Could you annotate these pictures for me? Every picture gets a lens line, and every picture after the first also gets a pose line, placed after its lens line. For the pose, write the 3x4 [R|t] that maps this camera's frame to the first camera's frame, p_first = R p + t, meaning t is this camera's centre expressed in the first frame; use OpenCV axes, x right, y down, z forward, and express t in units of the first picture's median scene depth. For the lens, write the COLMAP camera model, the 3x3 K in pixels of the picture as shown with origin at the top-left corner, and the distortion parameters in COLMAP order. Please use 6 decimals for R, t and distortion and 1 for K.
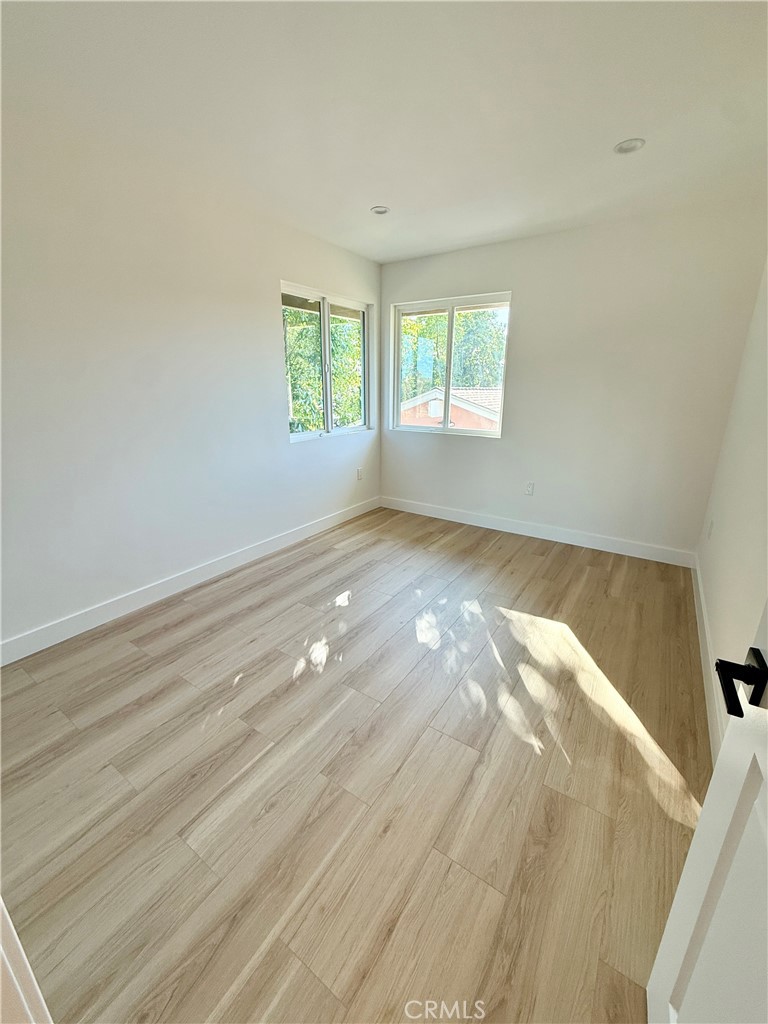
lens RADIAL K [[411.7, 0, 386.1], [0, 411.7, 513.3], [0, 0, 1]] dist [0.001359, 0.000141]
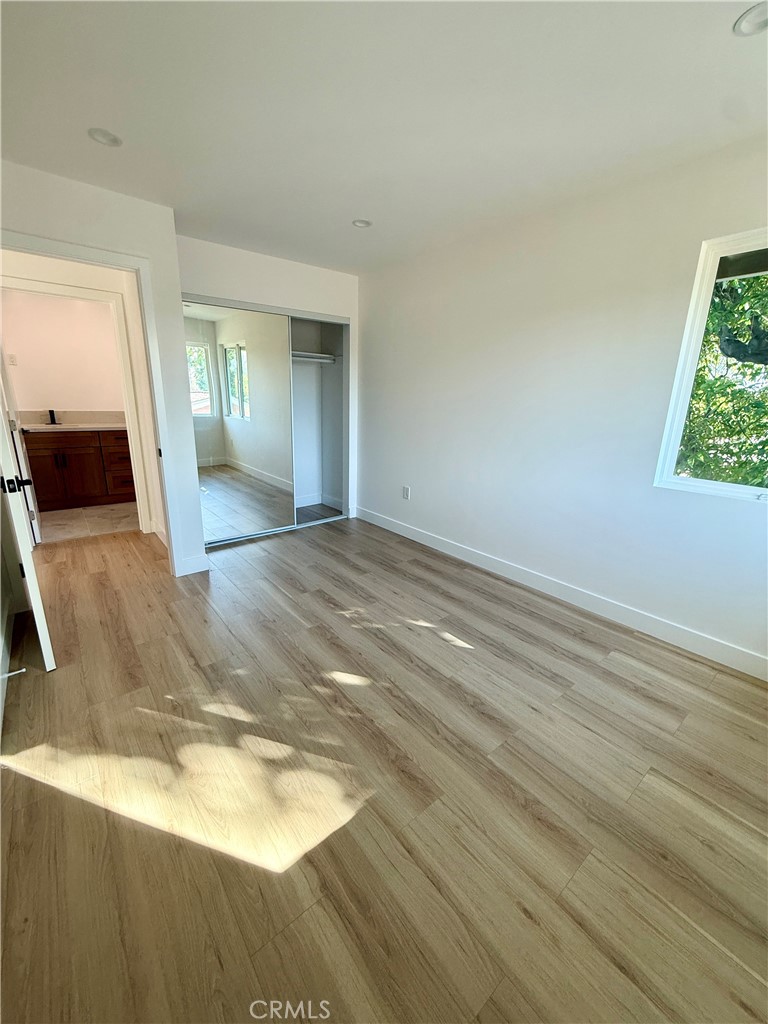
lens RADIAL K [[411.7, 0, 386.8], [0, 411.7, 510.8], [0, 0, 1]] dist [0.001359, 0.000141]
pose [[-0.301156, 0.240750, -0.922683, 0.706151], [-0.312560, 0.889227, 0.334038, -0.295765], [0.900895, 0.388991, -0.192547, 0.987718]]
